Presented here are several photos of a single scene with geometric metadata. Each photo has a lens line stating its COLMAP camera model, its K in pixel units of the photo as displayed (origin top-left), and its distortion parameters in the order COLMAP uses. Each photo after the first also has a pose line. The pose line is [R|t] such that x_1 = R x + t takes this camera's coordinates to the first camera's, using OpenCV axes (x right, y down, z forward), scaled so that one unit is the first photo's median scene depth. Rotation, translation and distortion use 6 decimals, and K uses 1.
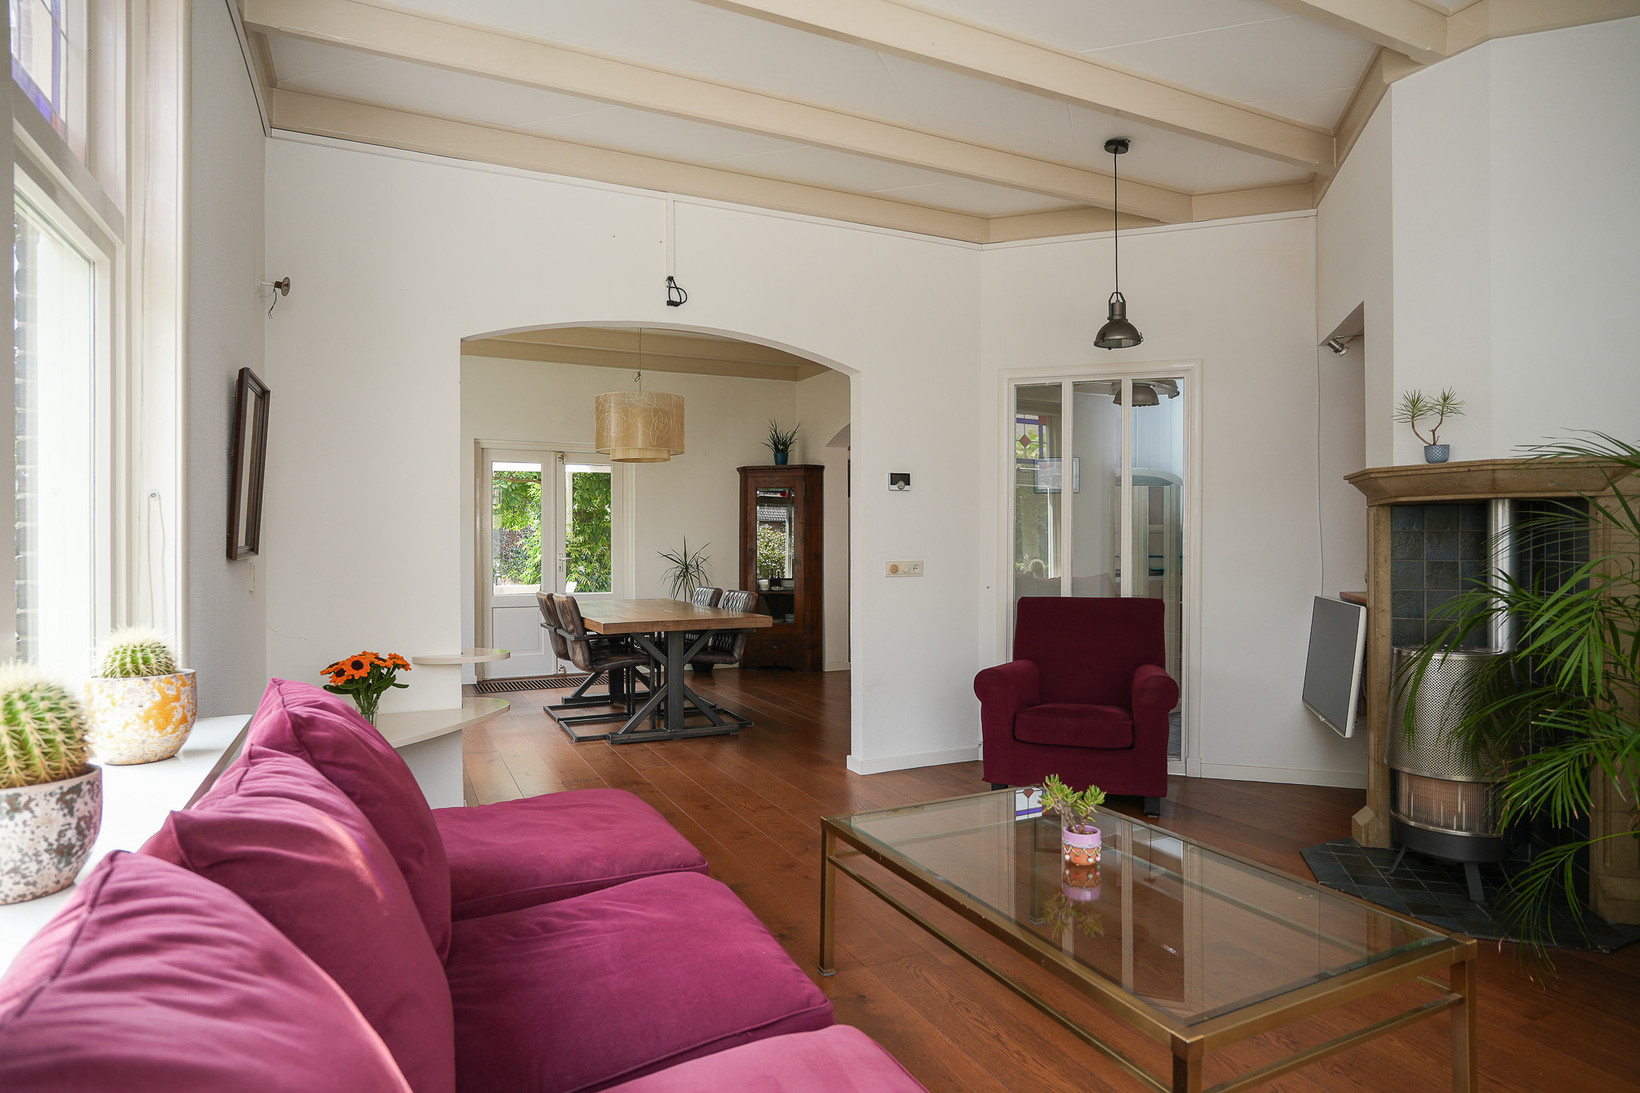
lens RADIAL K [[900.0, 0, 837.9], [0, 900.0, 551.6], [0, 0, 1]] dist [-0.020559, 0.005304]
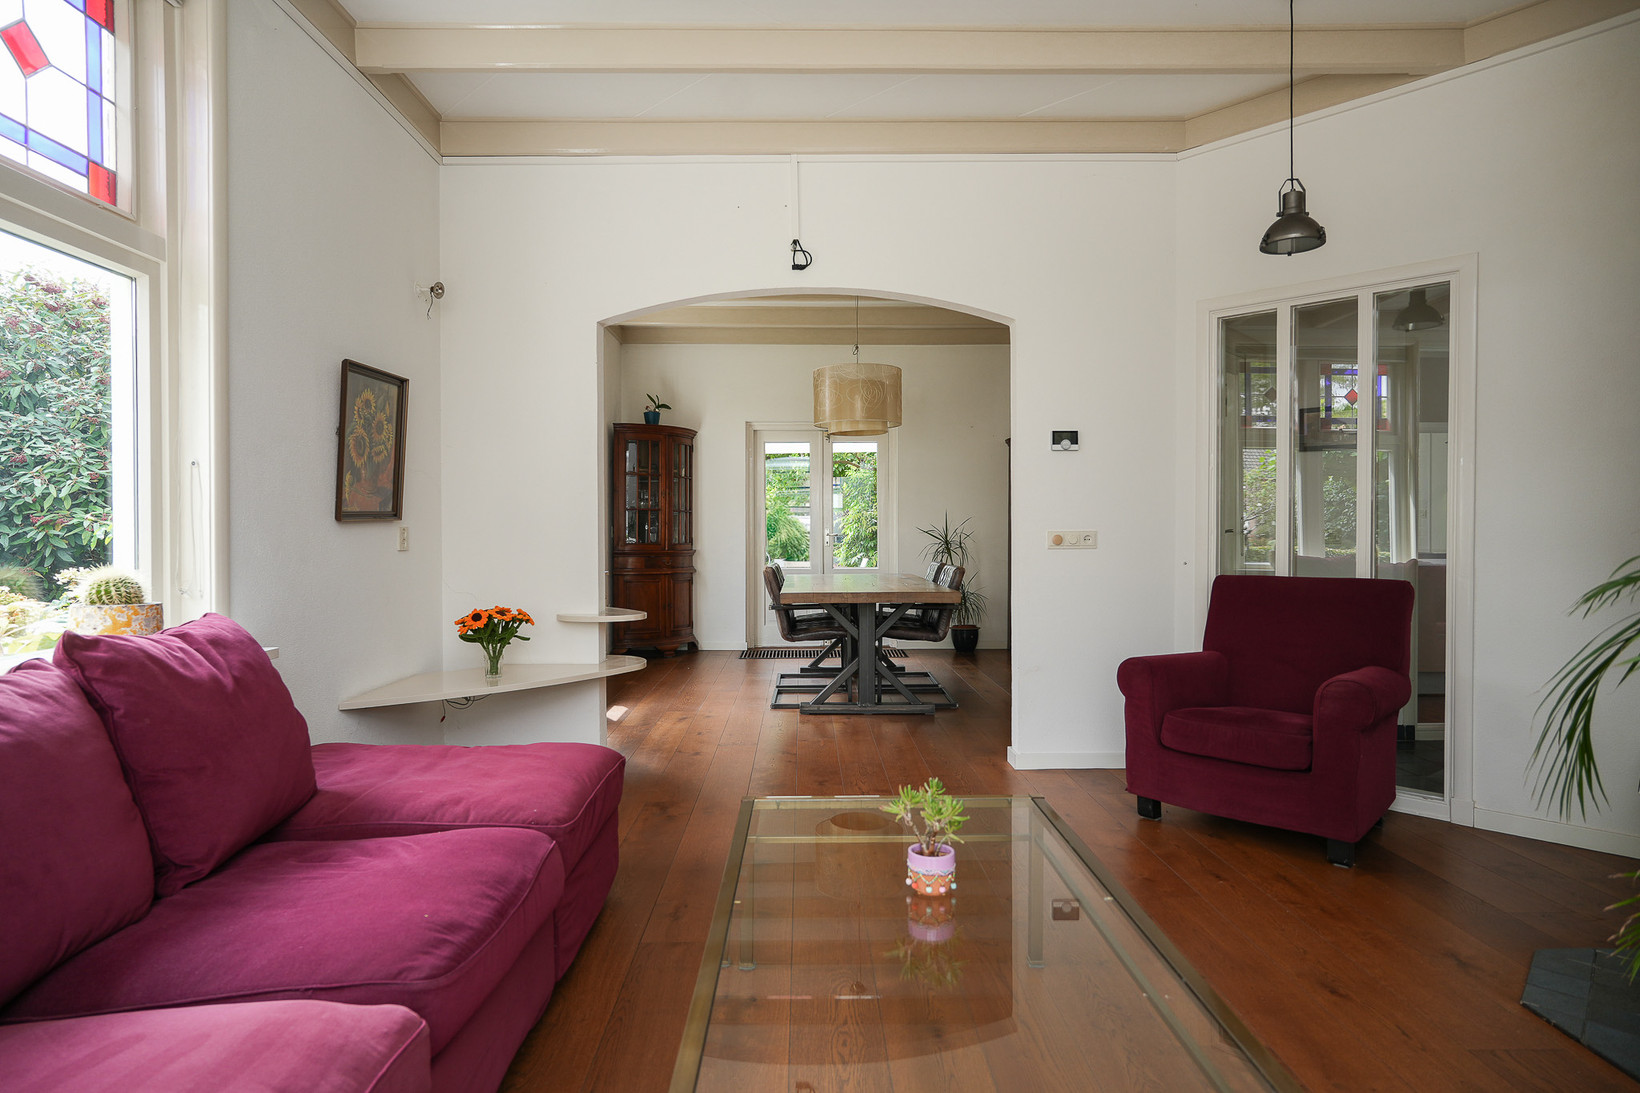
lens RADIAL K [[900.0, 0, 819.1], [0, 900.0, 541.9], [0, 0, 1]] dist [-0.020559, 0.005304]
pose [[0.901925, 0.004988, -0.431863, 0.258425], [-0.001455, 0.999963, 0.008511, 0.015559], [0.431889, -0.007048, 0.901899, 0.120774]]
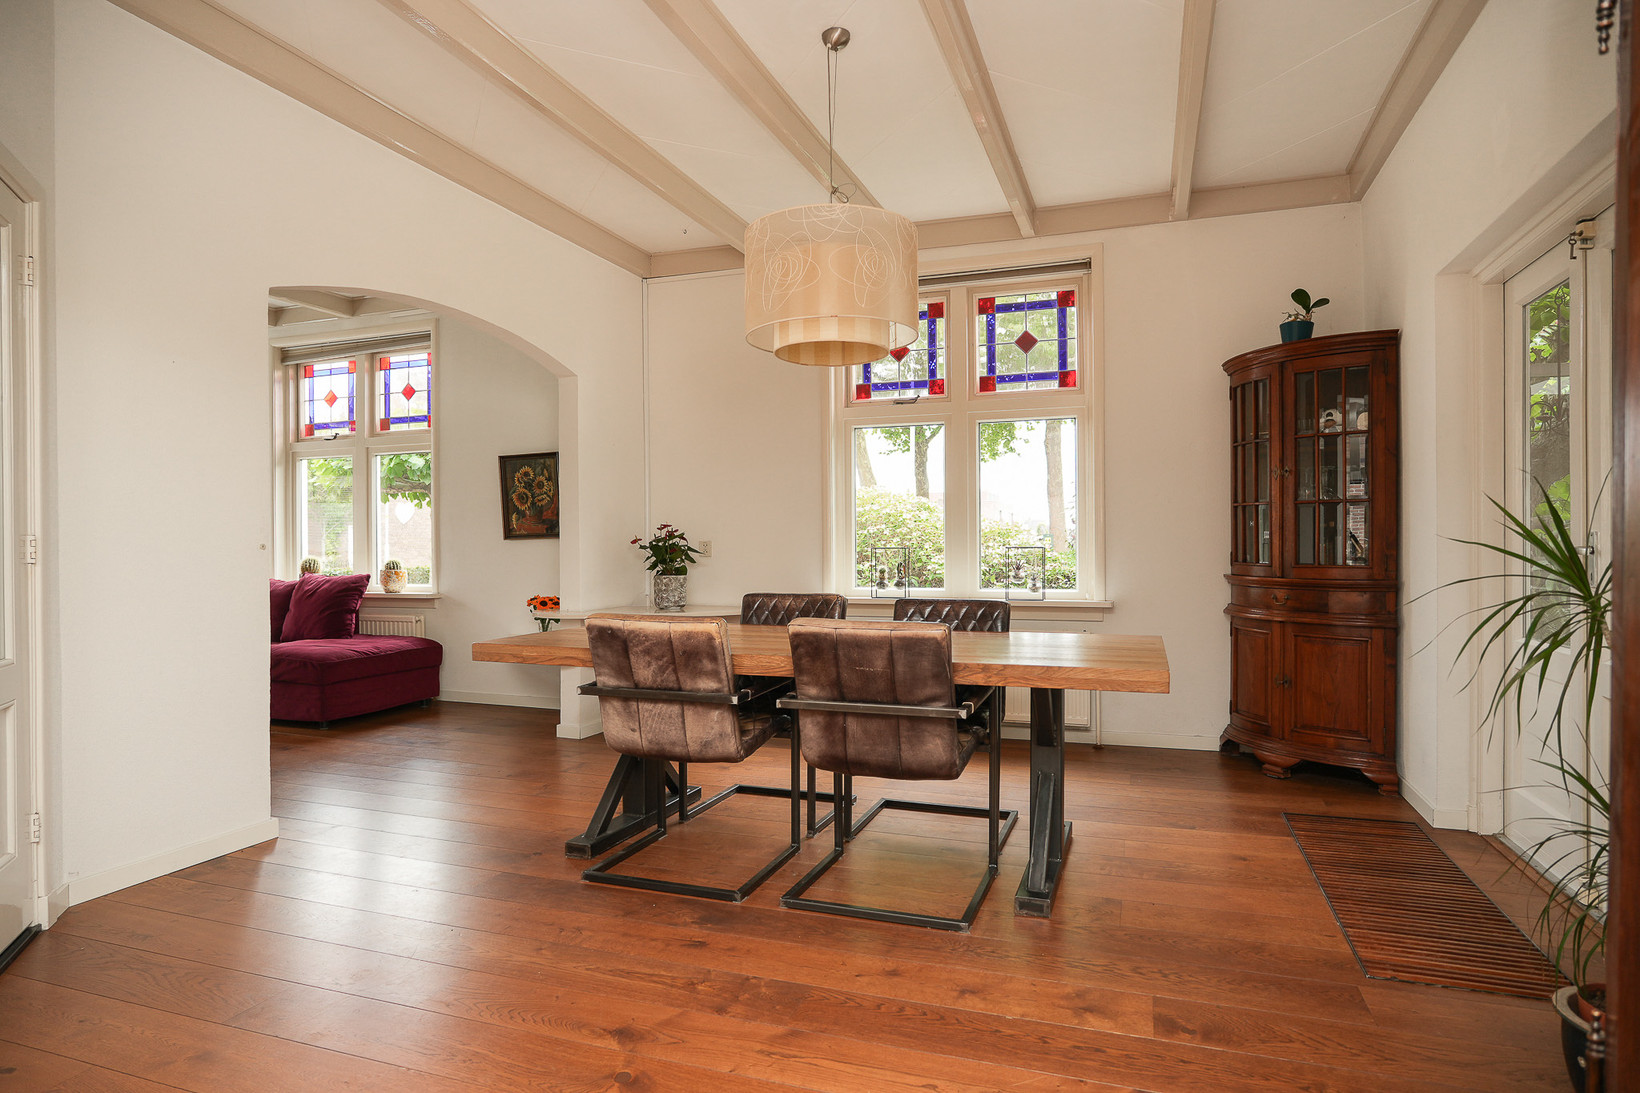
lens RADIAL K [[900.0, 0, 822.5], [0, 900.0, 547.2], [0, 0, 1]] dist [-0.020559, 0.005304]
pose [[-0.720241, 0.008987, -0.693665, 0.234334], [0.003093, 0.999948, 0.009743, 0.008507], [0.693717, 0.004872, -0.720232, 1.974434]]
